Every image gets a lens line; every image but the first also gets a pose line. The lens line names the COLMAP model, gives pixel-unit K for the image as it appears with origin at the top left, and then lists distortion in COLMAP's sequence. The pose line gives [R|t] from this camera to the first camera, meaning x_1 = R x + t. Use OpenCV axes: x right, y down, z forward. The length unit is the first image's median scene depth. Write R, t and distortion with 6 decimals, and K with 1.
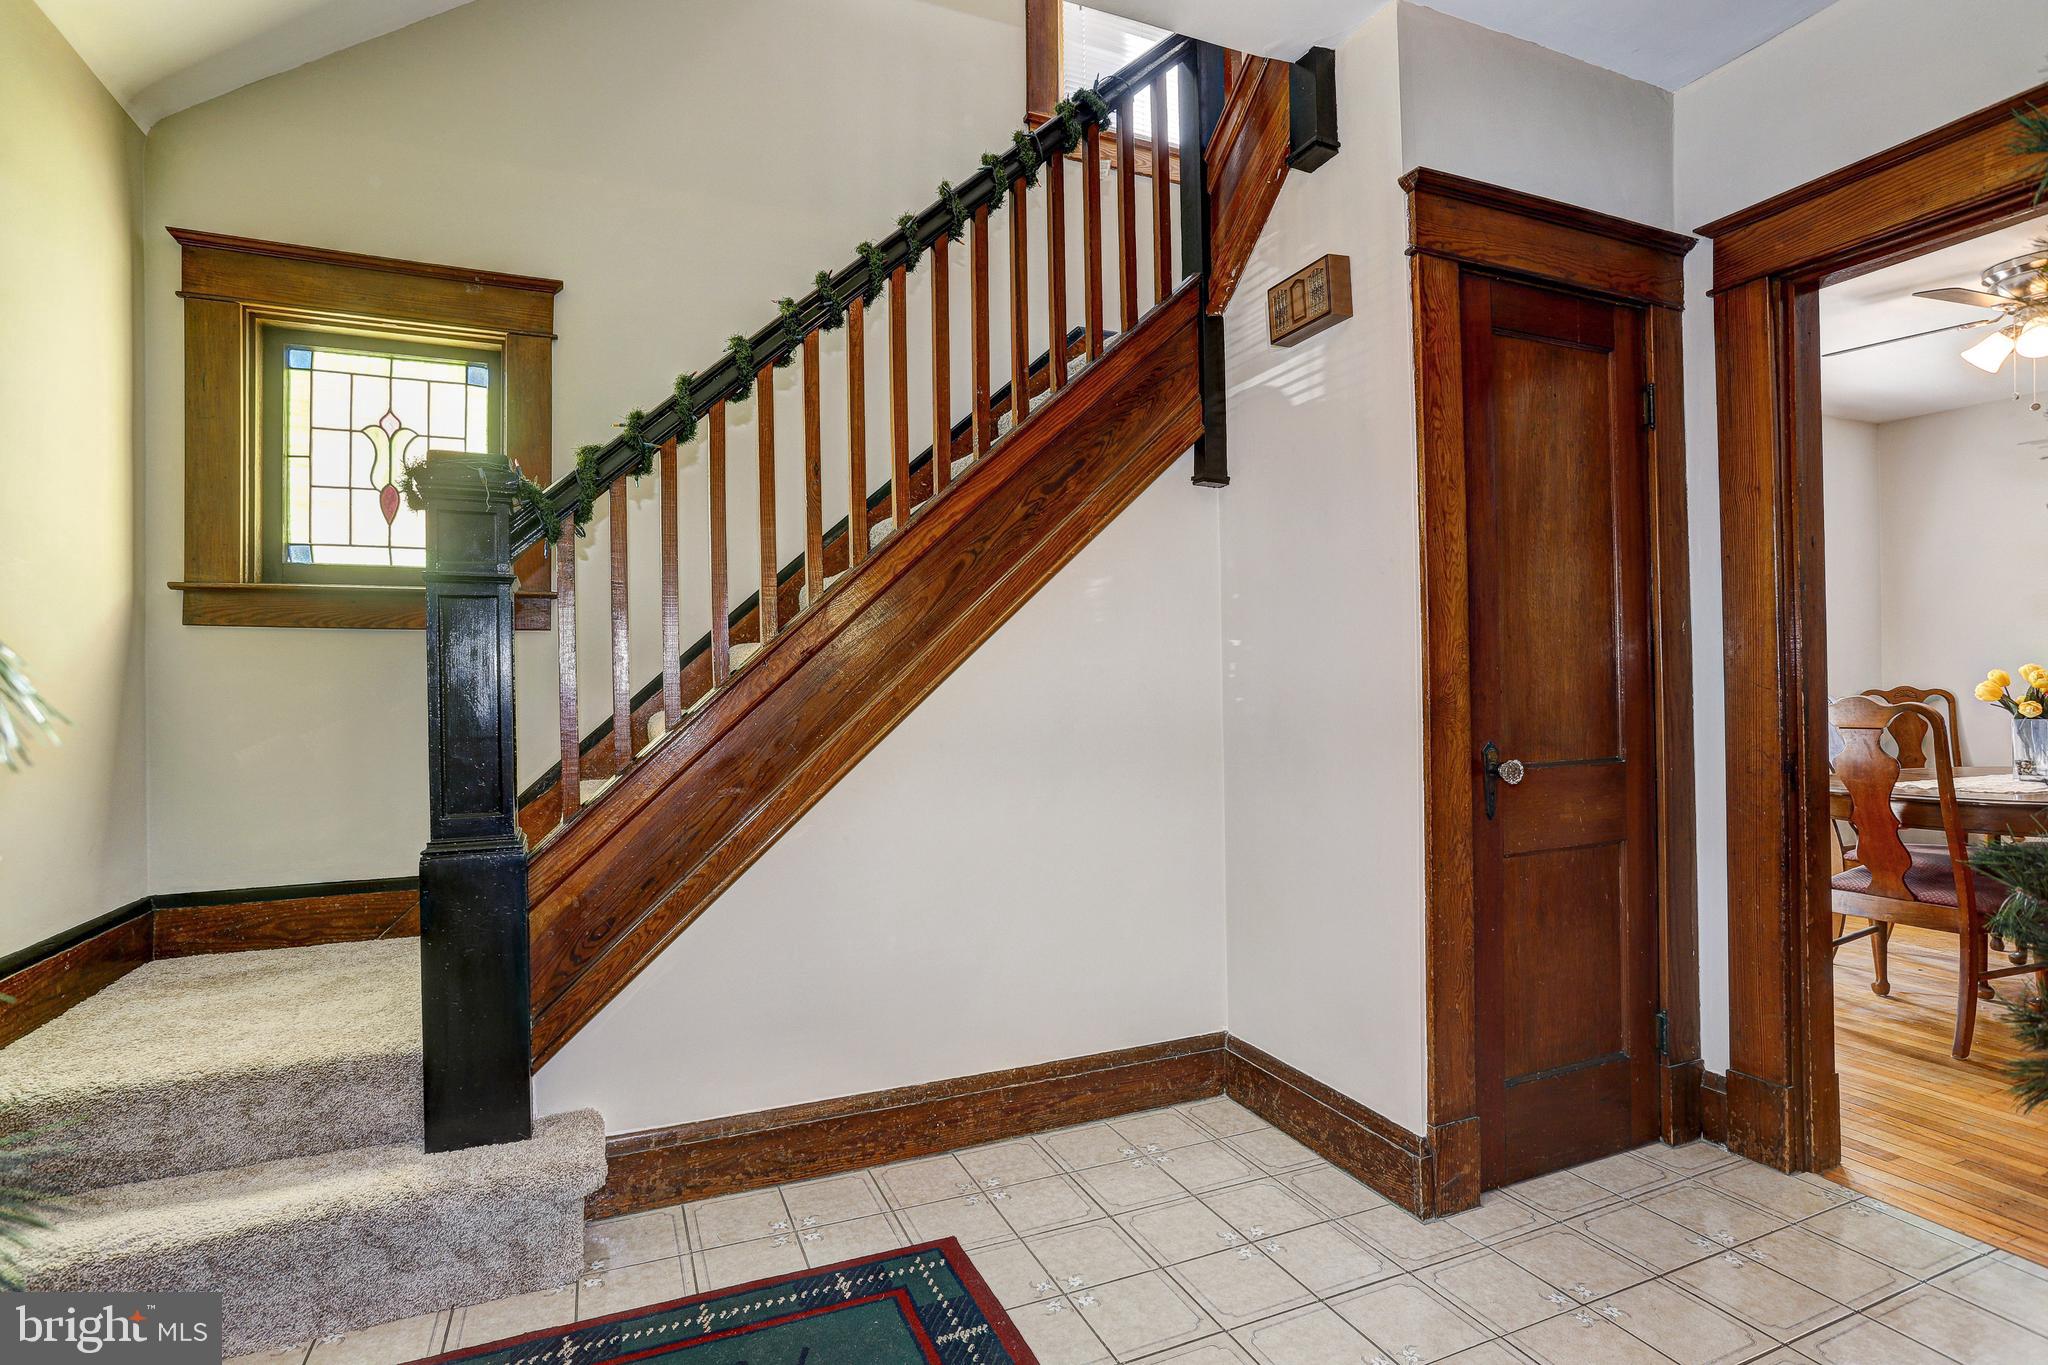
lens RADIAL K [[993.2, 0, 1014.1], [0, 993.2, 676.8], [0, 0, 1]] dist [-0.046251, 0.019940]
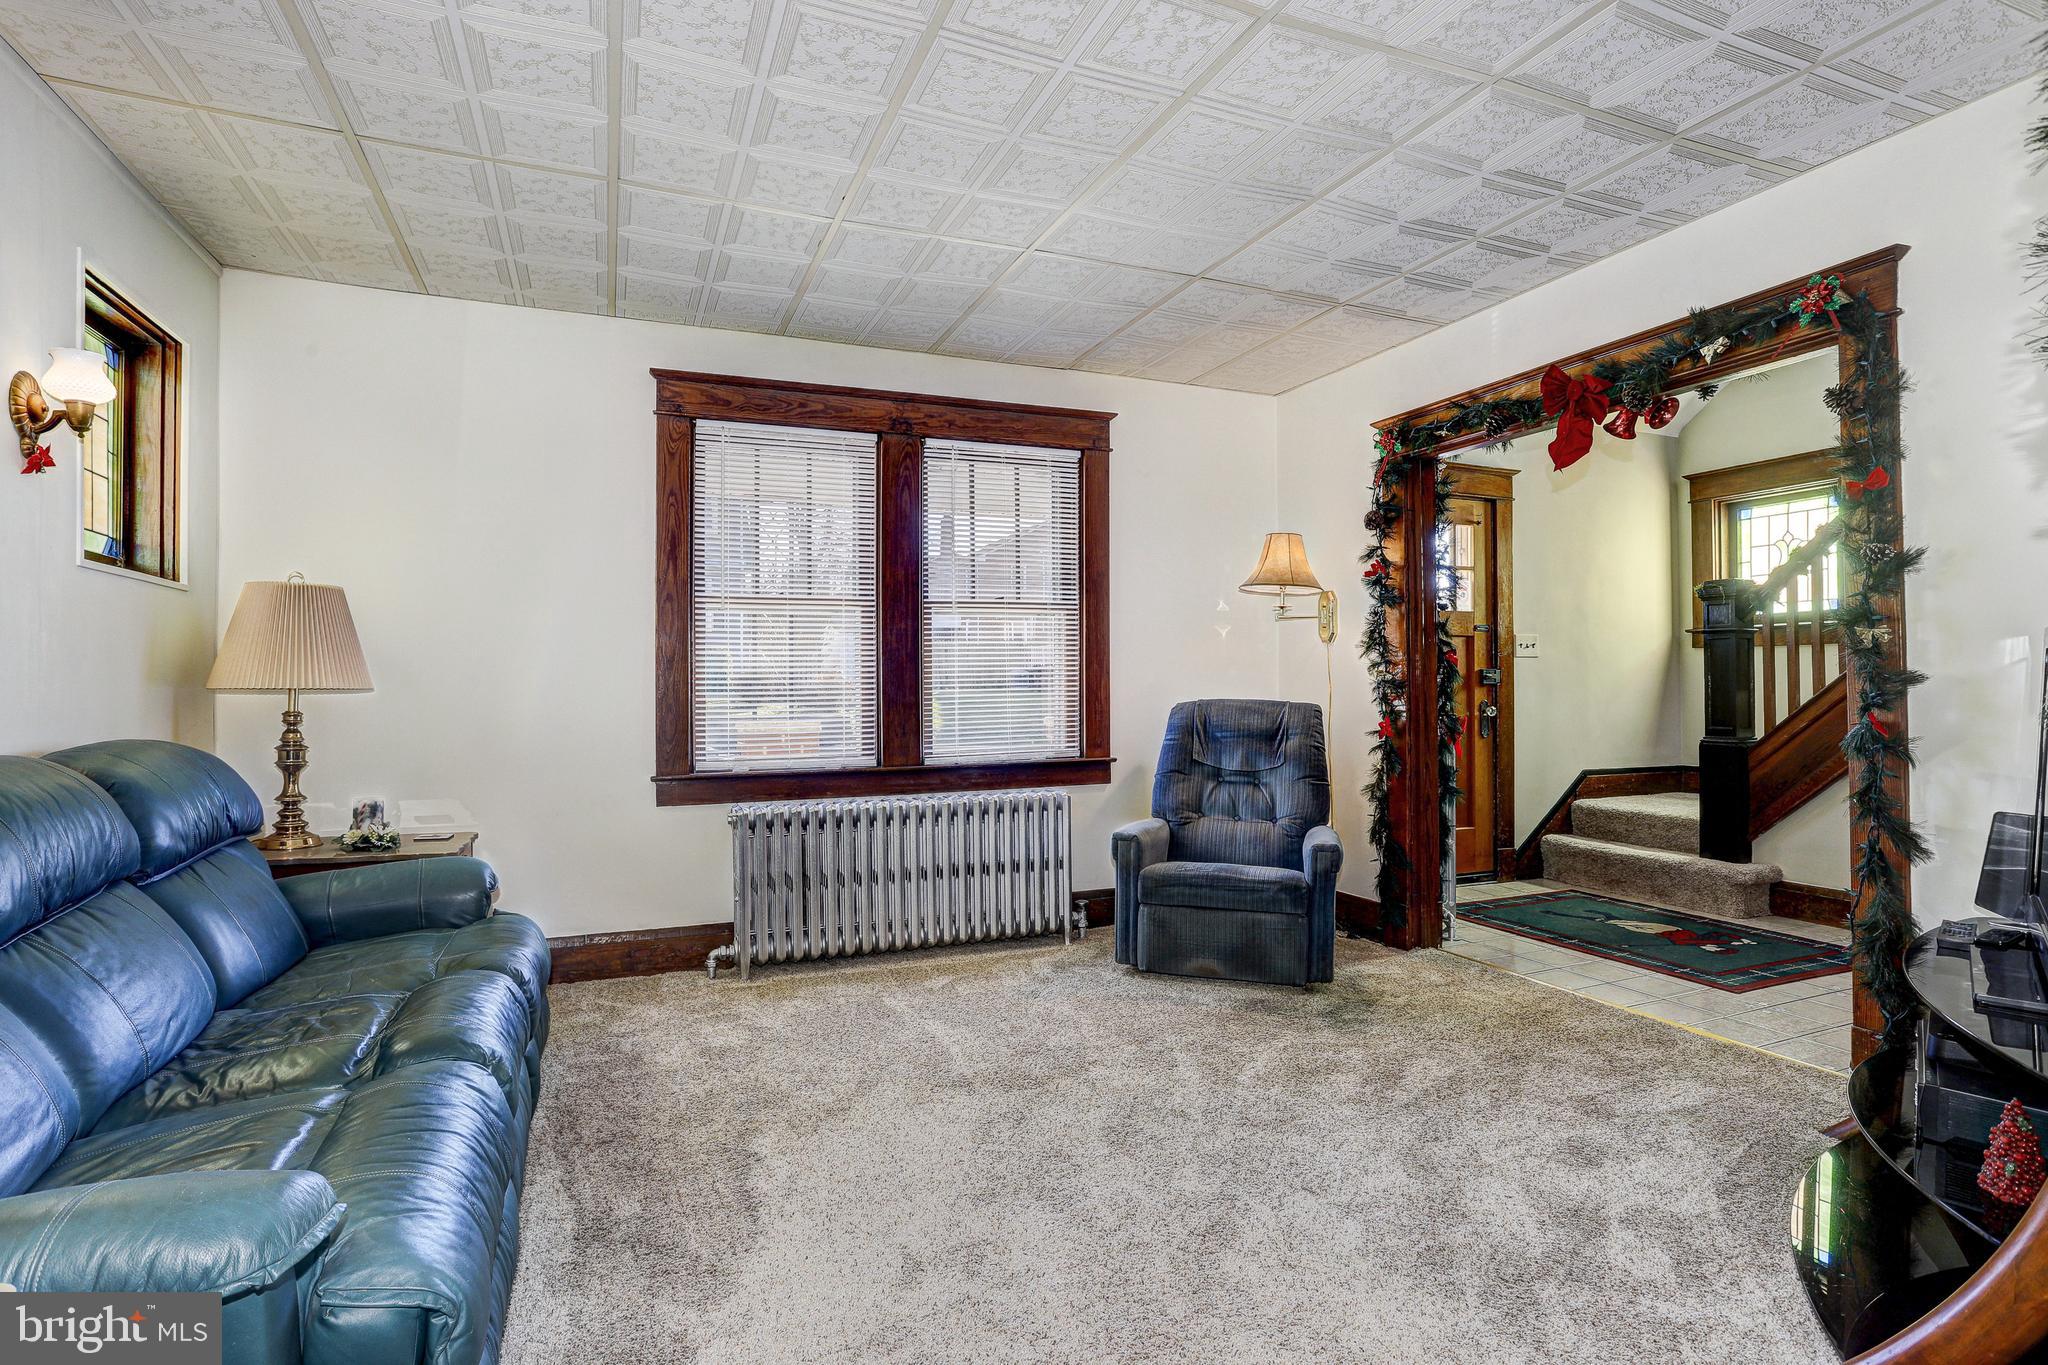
lens RADIAL K [[993.2, 0, 1013.4], [0, 993.2, 682.2], [0, 0, 1]] dist [-0.046251, 0.019940]
pose [[-0.018785, 0.006451, -0.999803, 1.722879], [0.015434, 0.999862, 0.006161, -0.012745], [0.999704, -0.015315, -0.018882, -0.648766]]
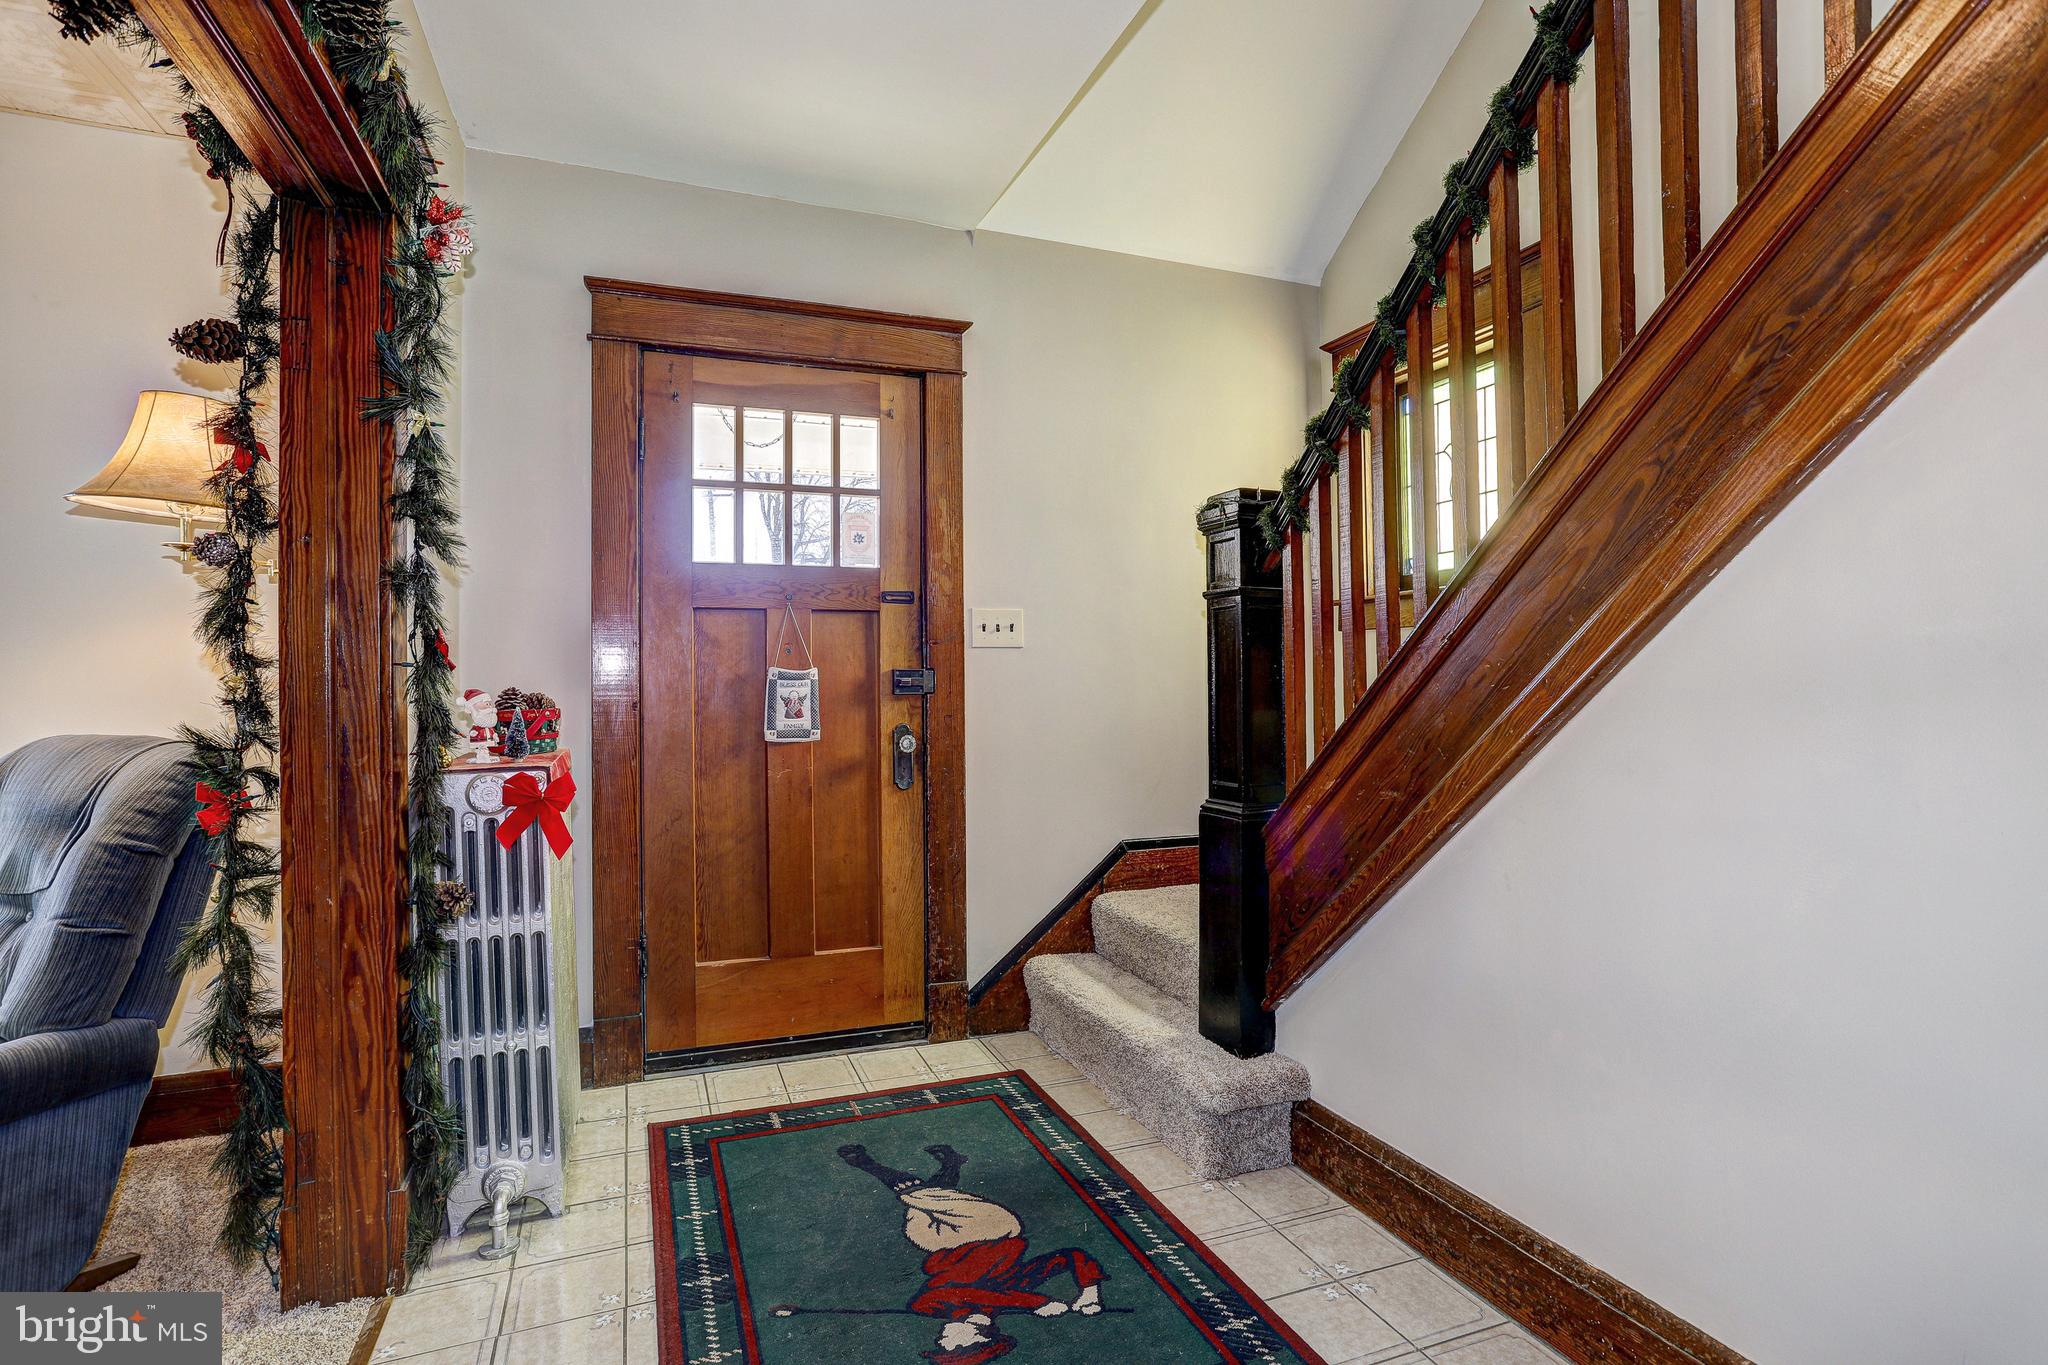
lens RADIAL K [[993.2, 0, 1038.3], [0, 993.2, 676.2], [0, 0, 1]] dist [-0.046251, 0.019940]
pose [[-0.012549, 0.007486, -0.999893, 0.637964], [0.022739, 0.999716, 0.007199, -0.007241], [0.999663, -0.022646, -0.012716, 0.703044]]
